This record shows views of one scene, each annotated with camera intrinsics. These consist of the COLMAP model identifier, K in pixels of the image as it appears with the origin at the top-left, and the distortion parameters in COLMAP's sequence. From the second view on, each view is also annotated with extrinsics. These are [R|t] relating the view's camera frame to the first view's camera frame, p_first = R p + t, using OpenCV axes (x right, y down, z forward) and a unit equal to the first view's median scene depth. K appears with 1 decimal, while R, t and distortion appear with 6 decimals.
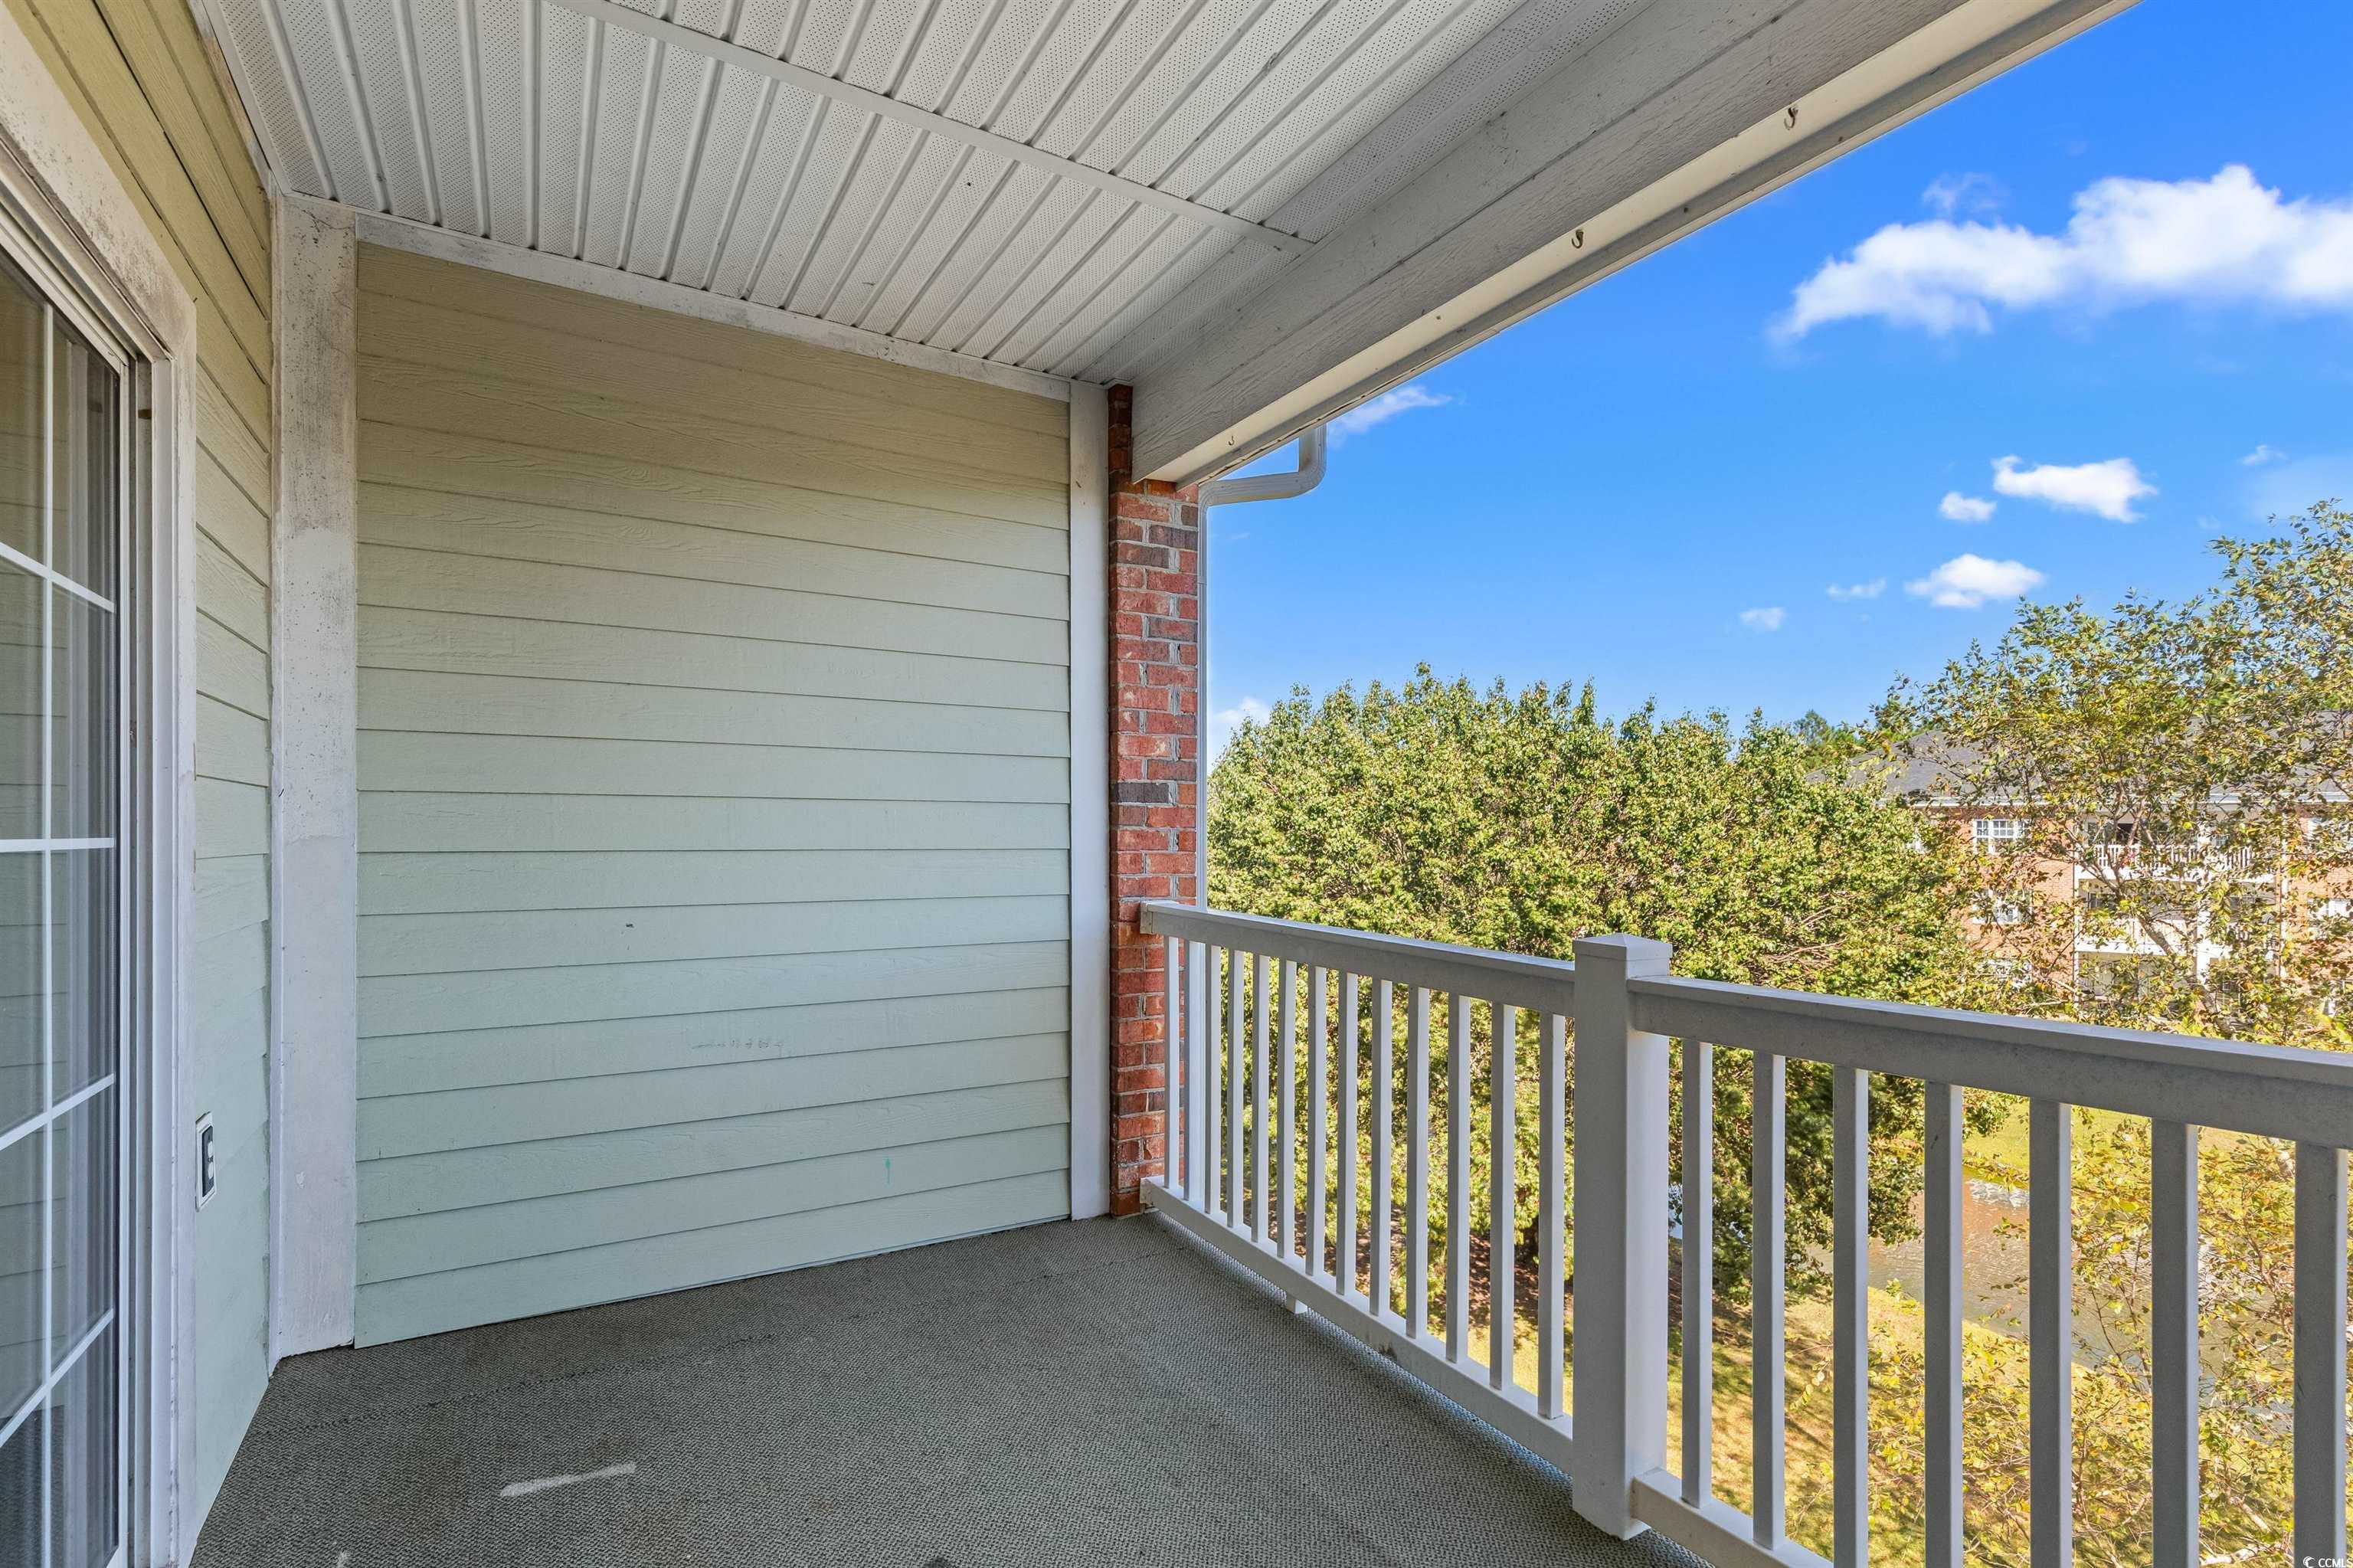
lens RADIAL K [[1090.0, 0, 1178.3], [0, 1090.0, 829.7], [0, 0, 1]] dist [0.000472, -0.000245]
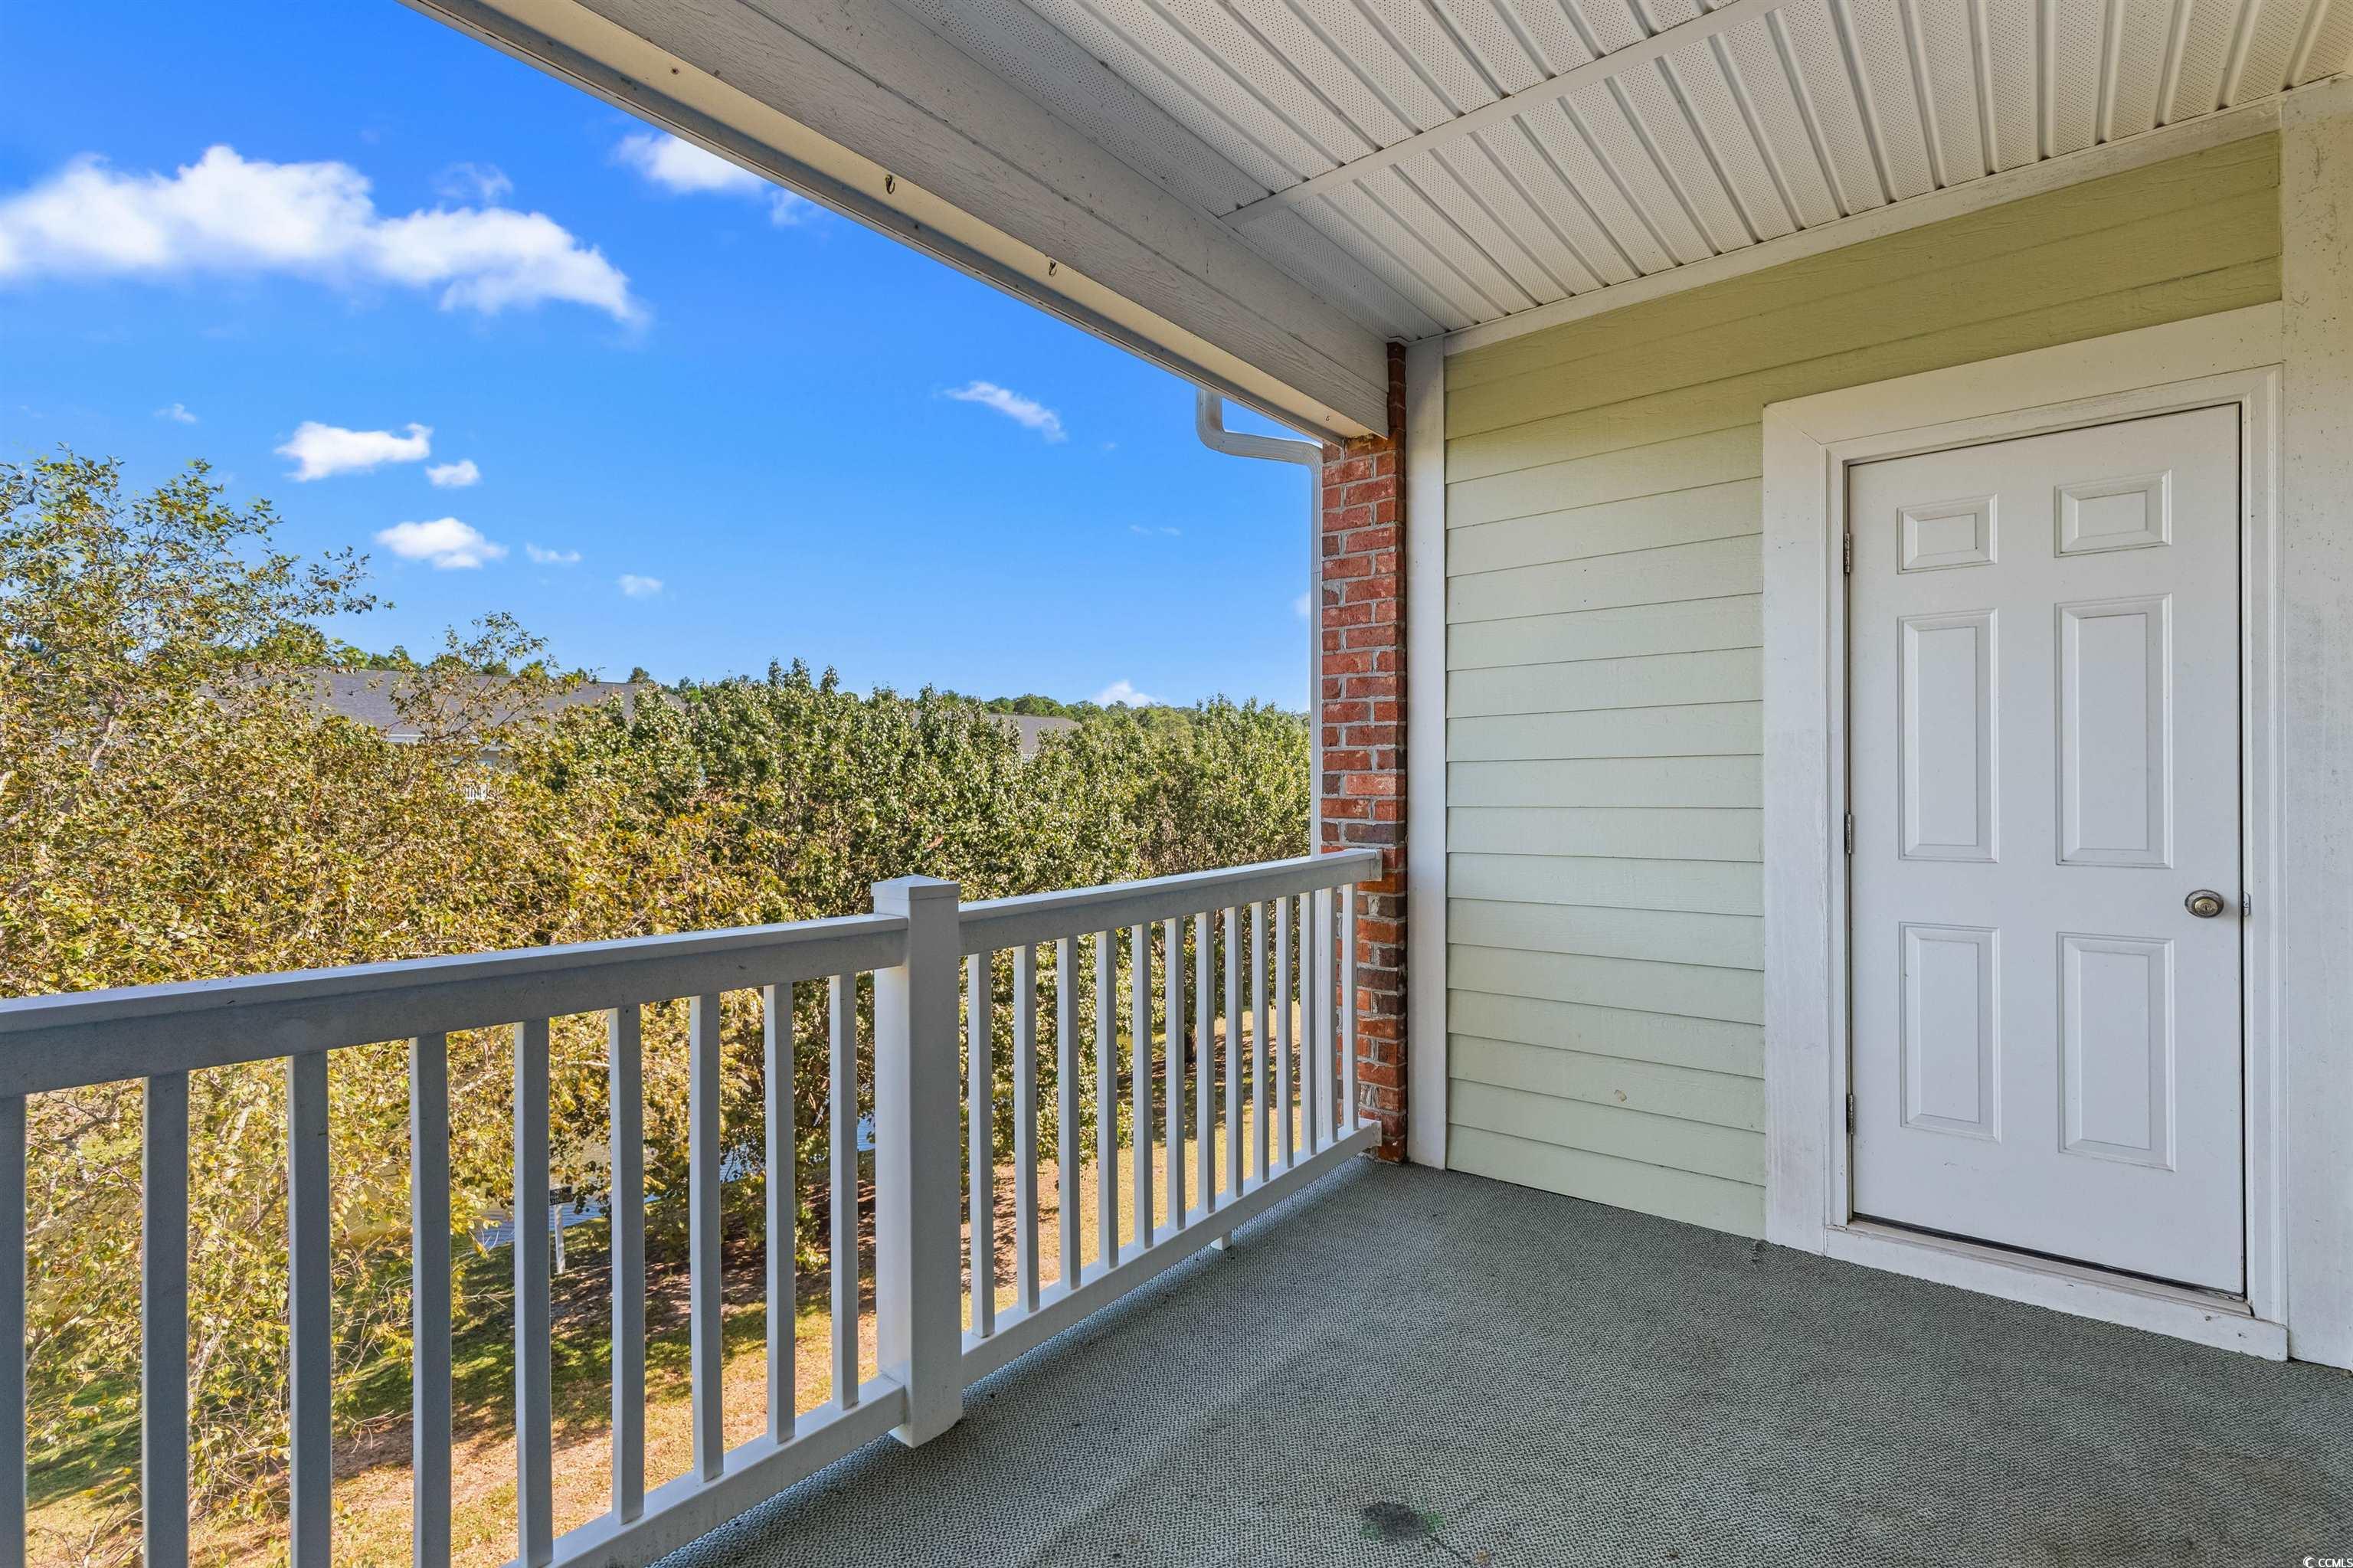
lens RADIAL K [[1070.6, 0, 1183.4], [0, 1070.6, 786.6], [0, 0, 1]] dist [0.000225, -0.000688]
pose [[-0.355793, -0.009857, 0.934513, -0.669767], [-0.000632, 0.999947, 0.010307, -0.003279], [-0.934564, 0.003077, -0.355781, 1.137972]]
